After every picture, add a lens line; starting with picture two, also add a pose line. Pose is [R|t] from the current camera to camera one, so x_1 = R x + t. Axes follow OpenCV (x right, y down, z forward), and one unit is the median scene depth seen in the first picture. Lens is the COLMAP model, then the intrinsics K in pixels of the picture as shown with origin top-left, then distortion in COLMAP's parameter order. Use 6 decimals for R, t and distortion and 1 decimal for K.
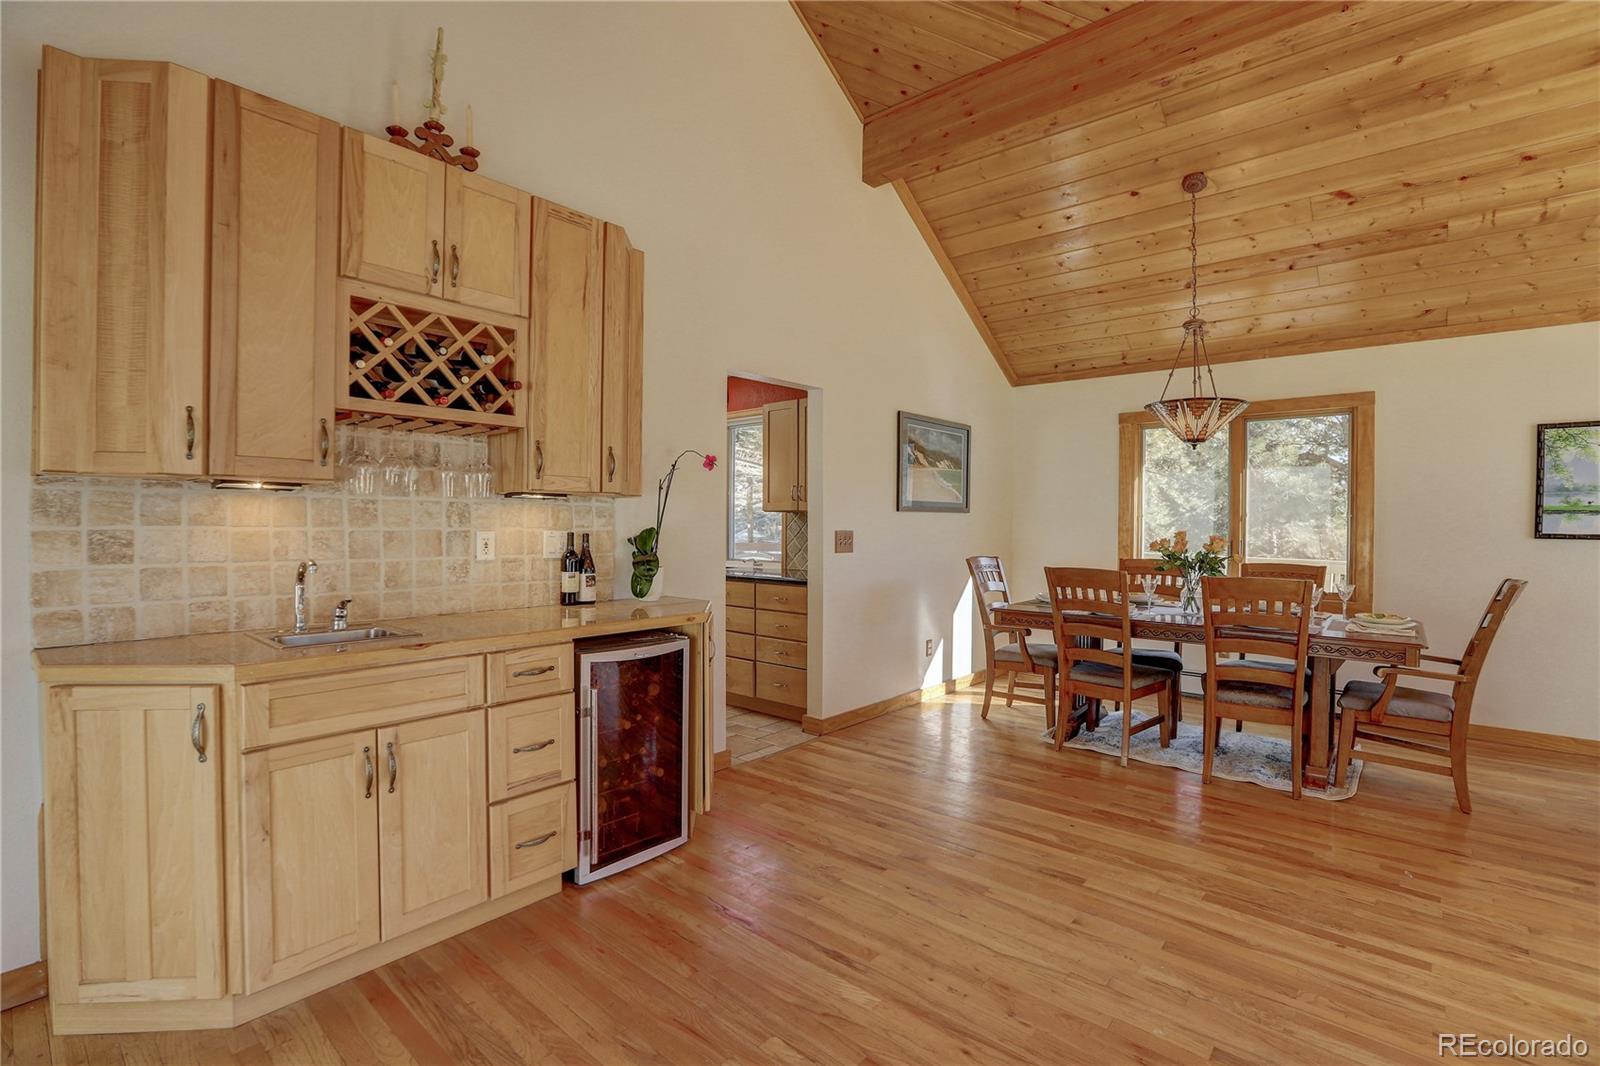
lens RADIAL K [[736.0, 0, 817.5], [0, 736.0, 527.2], [0, 0, 1]] dist [-0.026588, 0.001177]
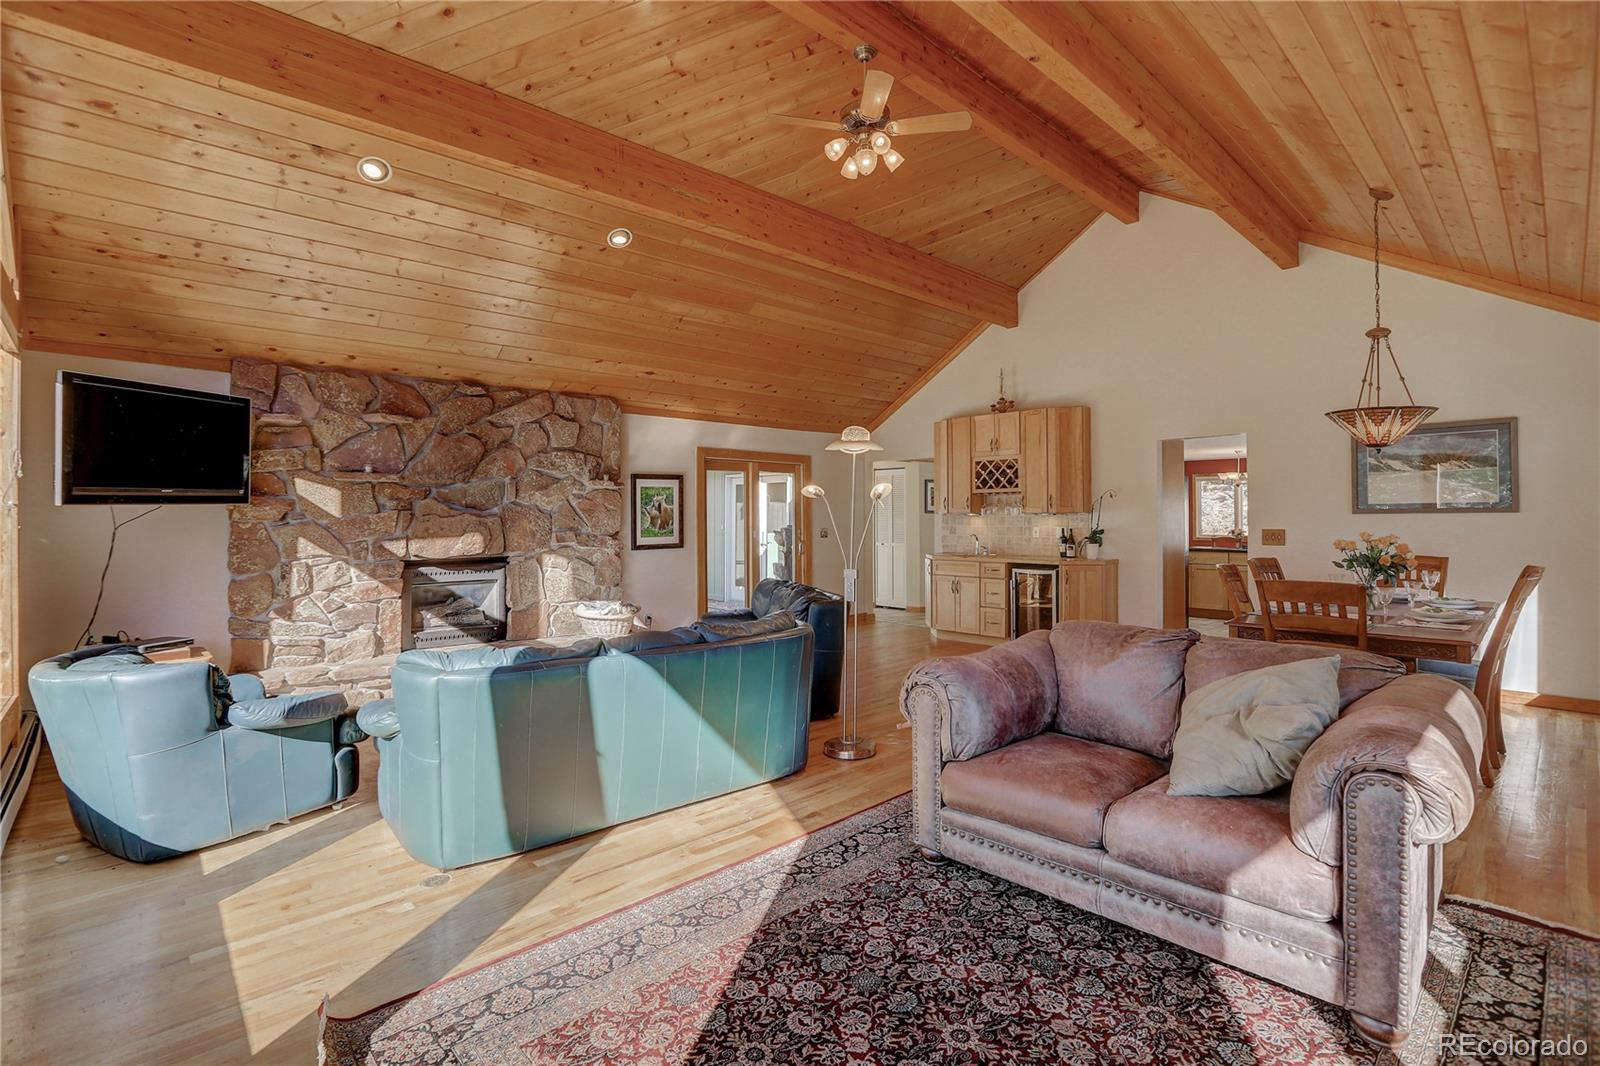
lens RADIAL K [[736.0, 0, 817.5], [0, 736.0, 527.2], [0, 0, 1]] dist [-0.026588, 0.001177]
pose [[-0.101096, 0.008075, -0.994844, 2.226336], [0.000200, 0.999967, 0.008096, -0.015871], [0.994877, 0.000619, -0.101095, 0.422760]]
